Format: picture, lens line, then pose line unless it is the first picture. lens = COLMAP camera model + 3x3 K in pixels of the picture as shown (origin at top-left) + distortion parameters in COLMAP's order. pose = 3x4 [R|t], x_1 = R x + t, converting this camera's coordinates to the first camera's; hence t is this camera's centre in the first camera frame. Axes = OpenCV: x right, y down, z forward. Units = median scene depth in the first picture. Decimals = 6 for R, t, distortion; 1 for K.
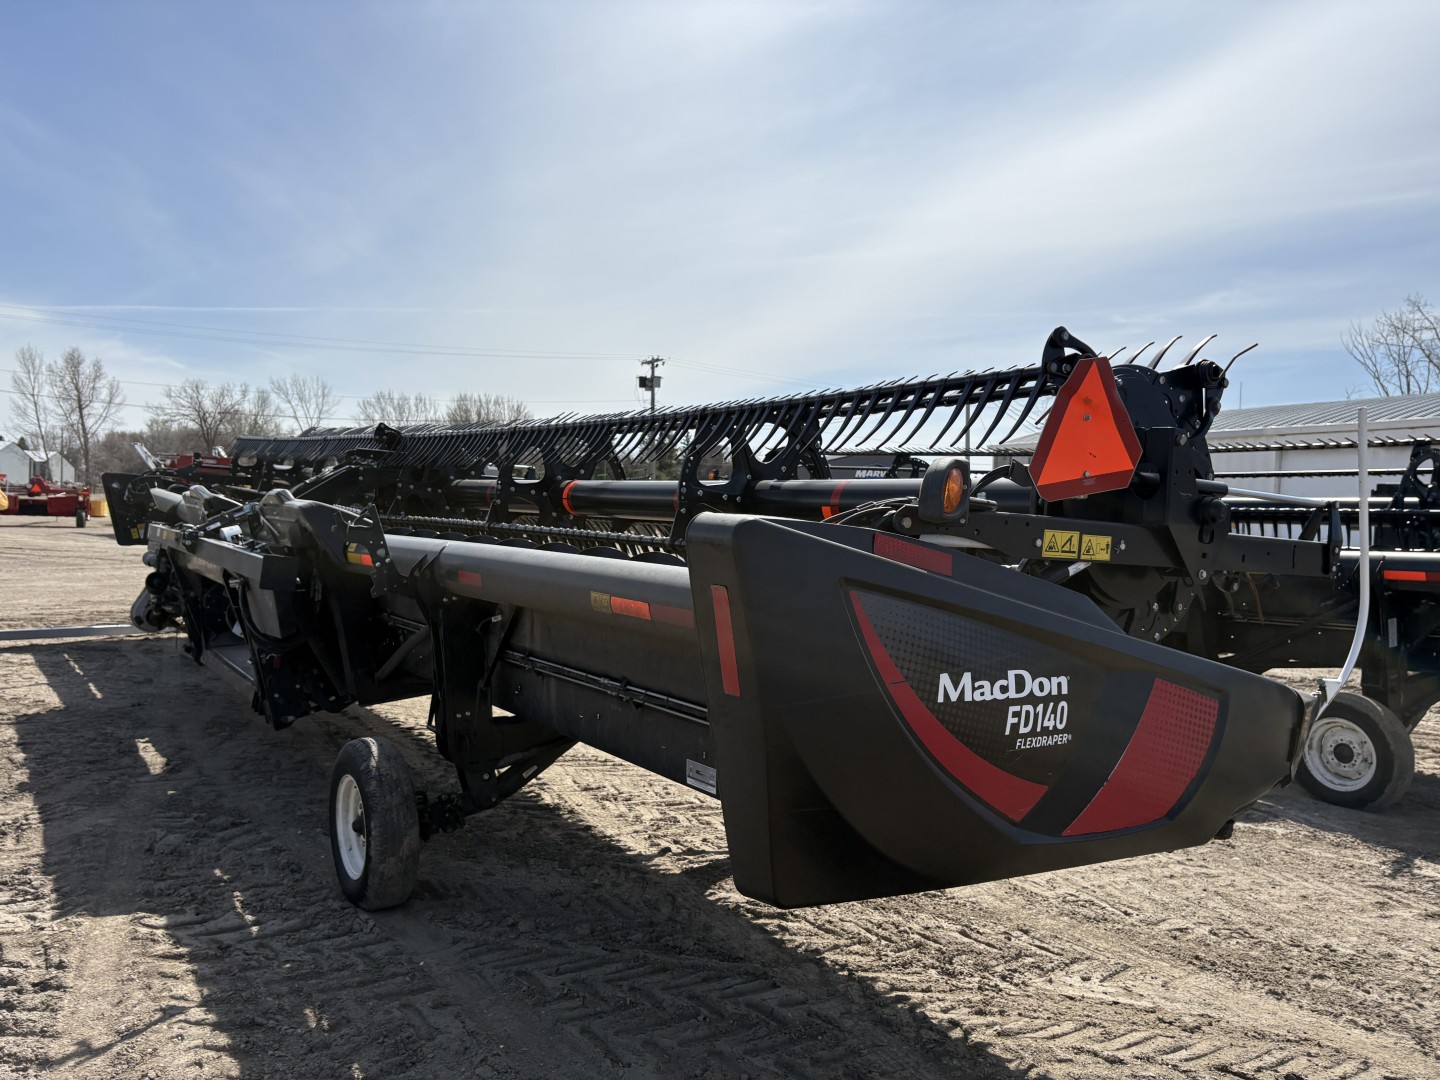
lens RADIAL K [[1099.5, 0, 720.0], [0, 1099.5, 540.0], [0, 0, 1]] dist [0.002470, 0.000184]
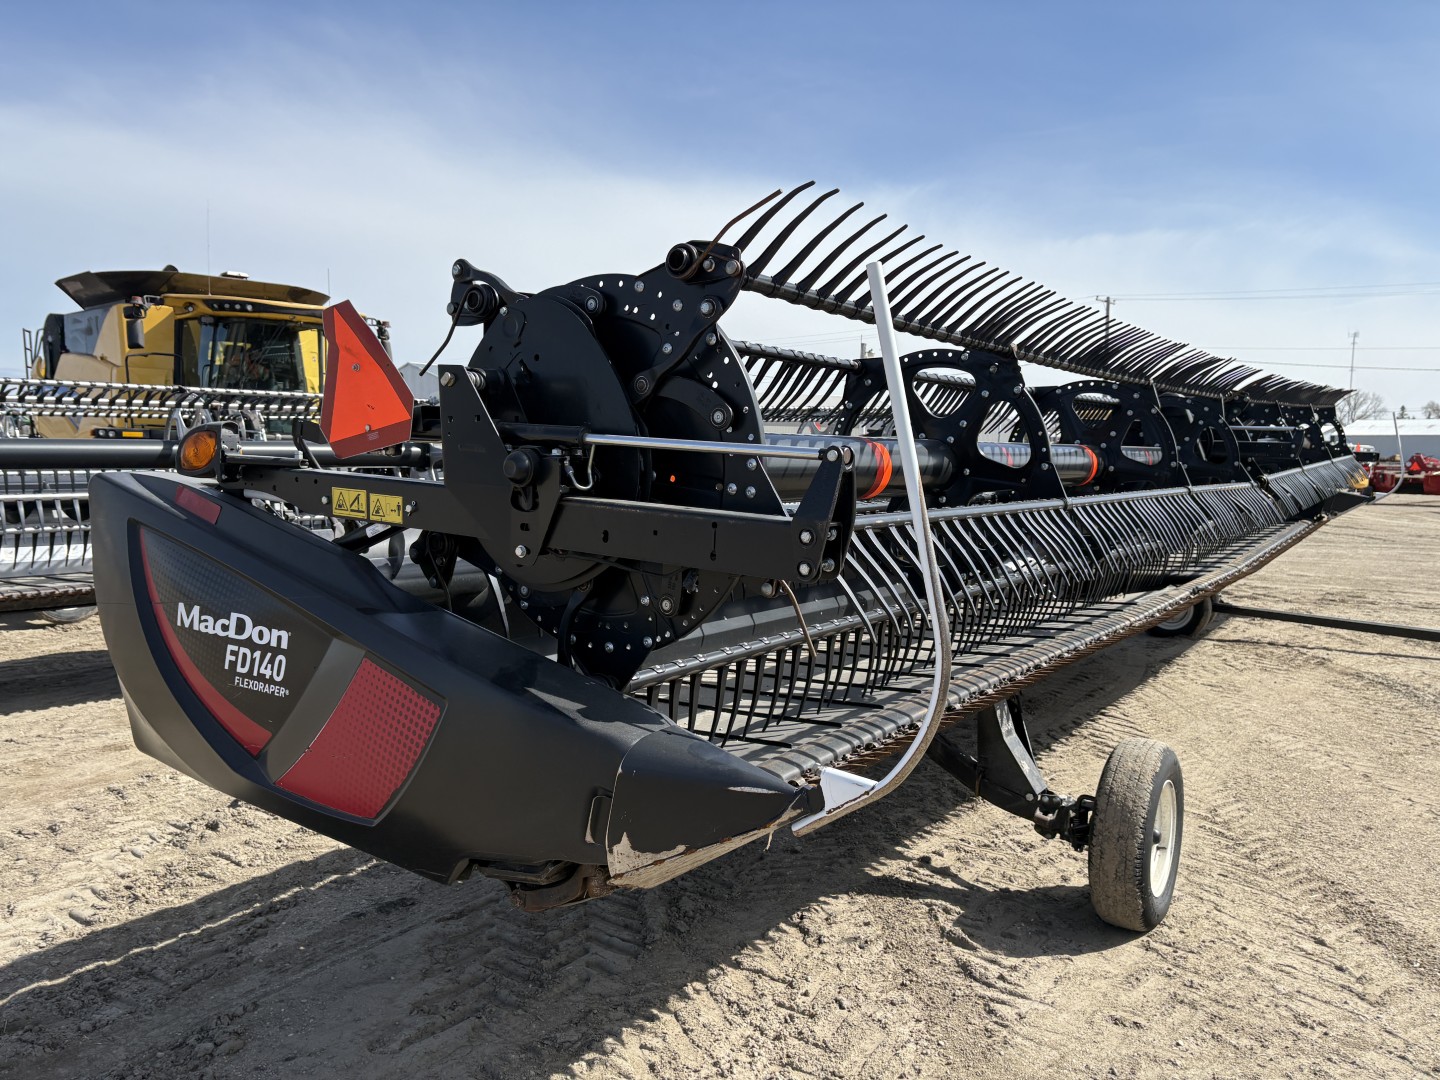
lens RADIAL K [[1098.8, 0, 686.7], [0, 1098.8, 542.4], [0, 0, 1]] dist [0.001440, 0.003678]
pose [[0.358829, 0.049249, -0.932103, 1.400286], [-0.029876, 0.998701, 0.041266, -0.010691], [0.932925, 0.013040, 0.359834, 0.990188]]
